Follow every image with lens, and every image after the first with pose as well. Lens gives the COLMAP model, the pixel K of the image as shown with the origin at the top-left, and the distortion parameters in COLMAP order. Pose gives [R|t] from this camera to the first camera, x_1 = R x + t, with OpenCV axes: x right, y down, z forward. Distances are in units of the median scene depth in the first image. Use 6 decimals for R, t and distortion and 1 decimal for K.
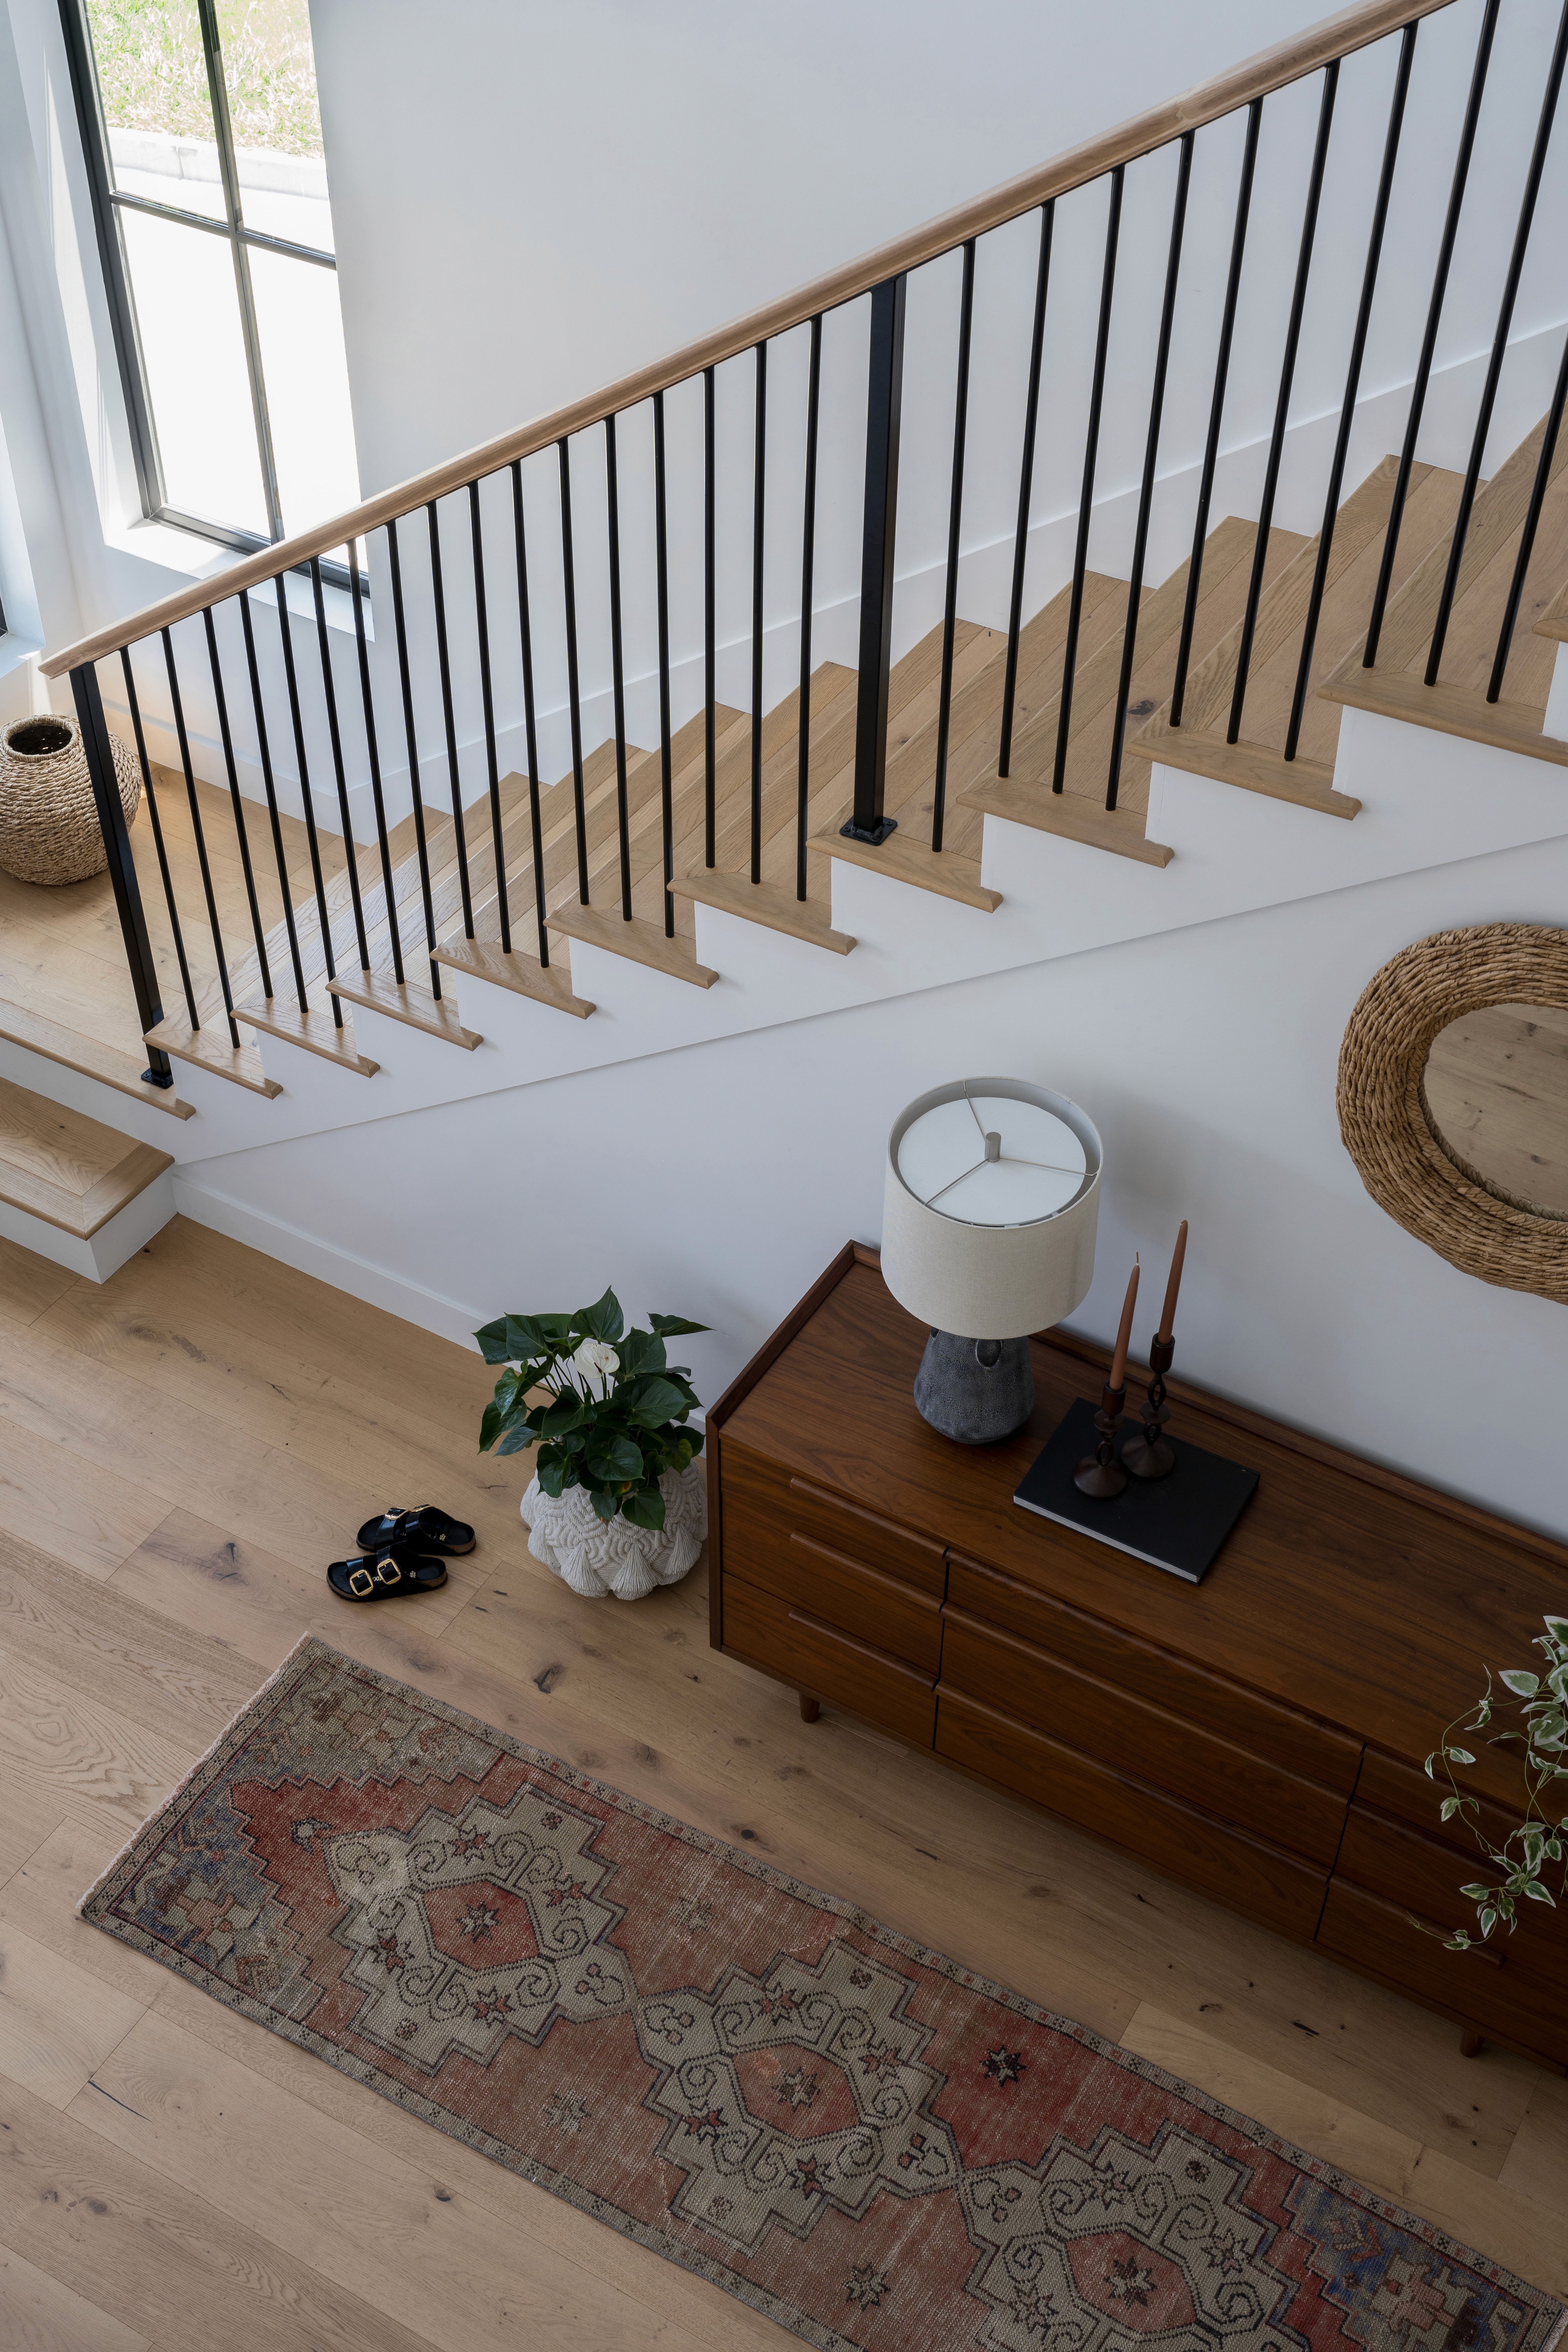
lens RADIAL K [[2706.8, 0, 784.5], [0, 2706.8, 1174.2], [0, 0, 1]] dist [-0.007850, 0.000000]
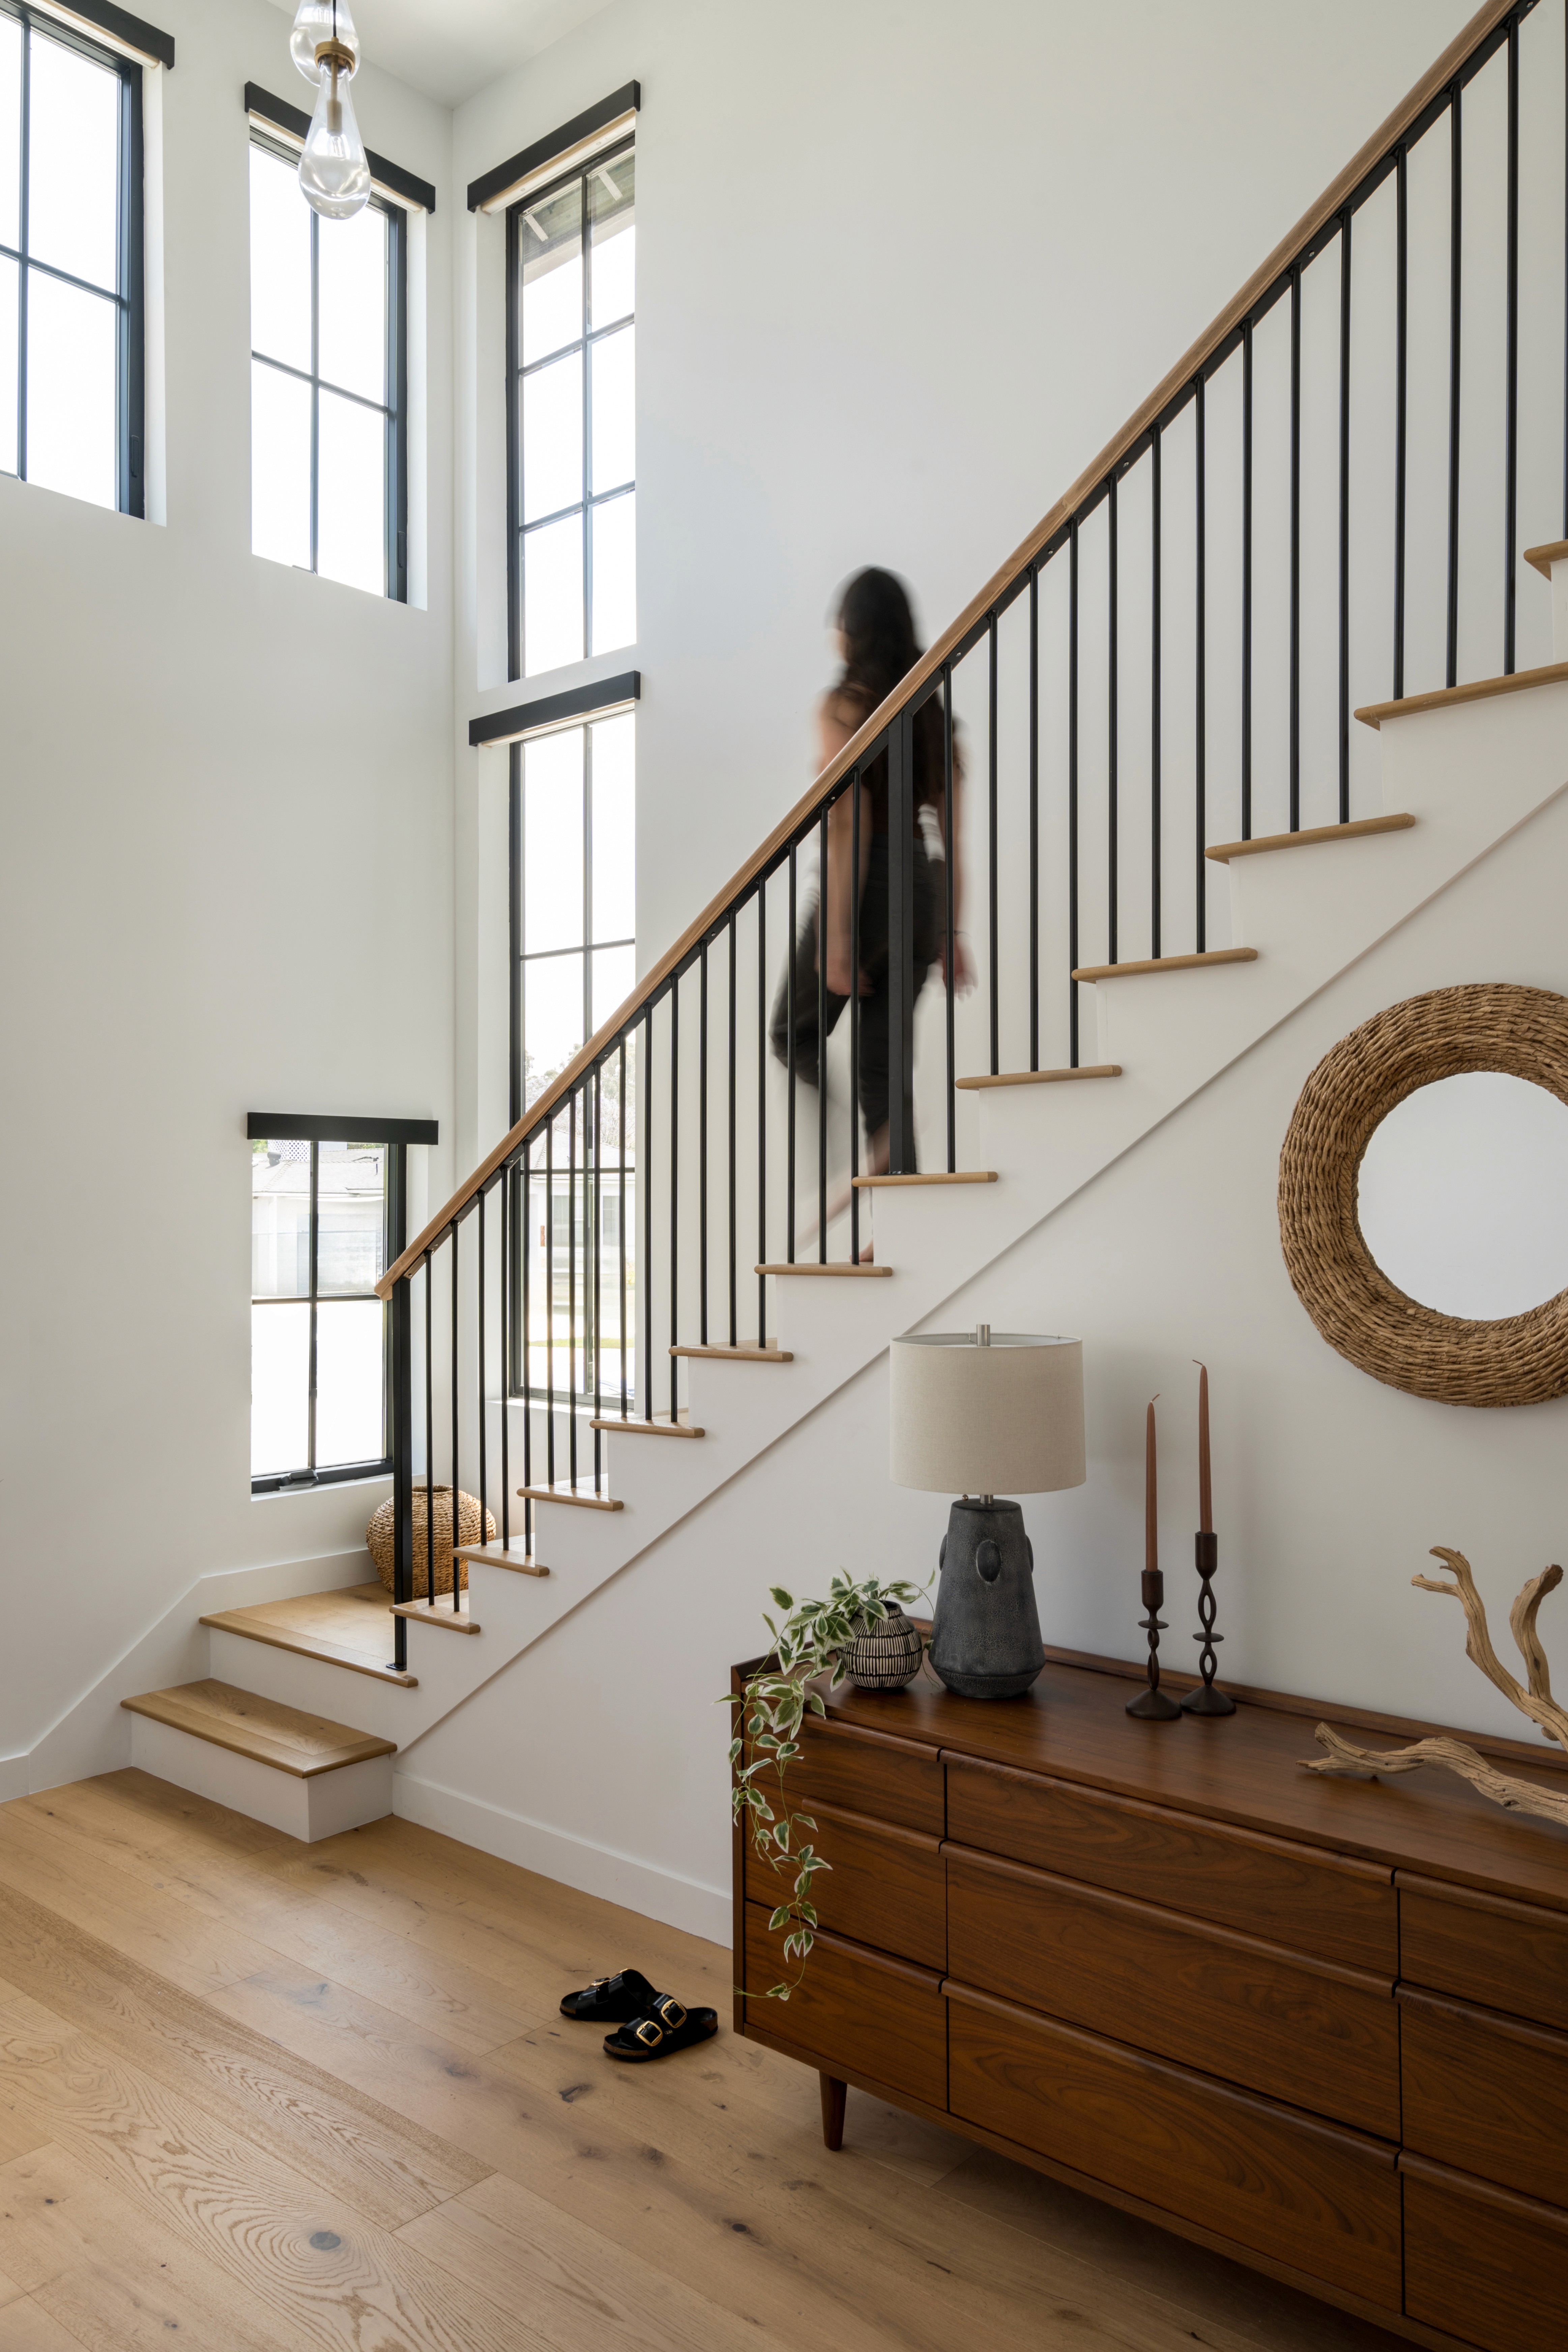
lens RADIAL K [[1669.1, 0, 777.9], [0, 1669.1, 1184.0], [0, 0, 1]] dist [-0.008900, 0.003046]
pose [[0.982965, -0.015306, -0.183152, 0.105206], [-0.115257, 0.724889, -0.679155, 0.370586], [0.143161, 0.688695, 0.710777, 0.386452]]
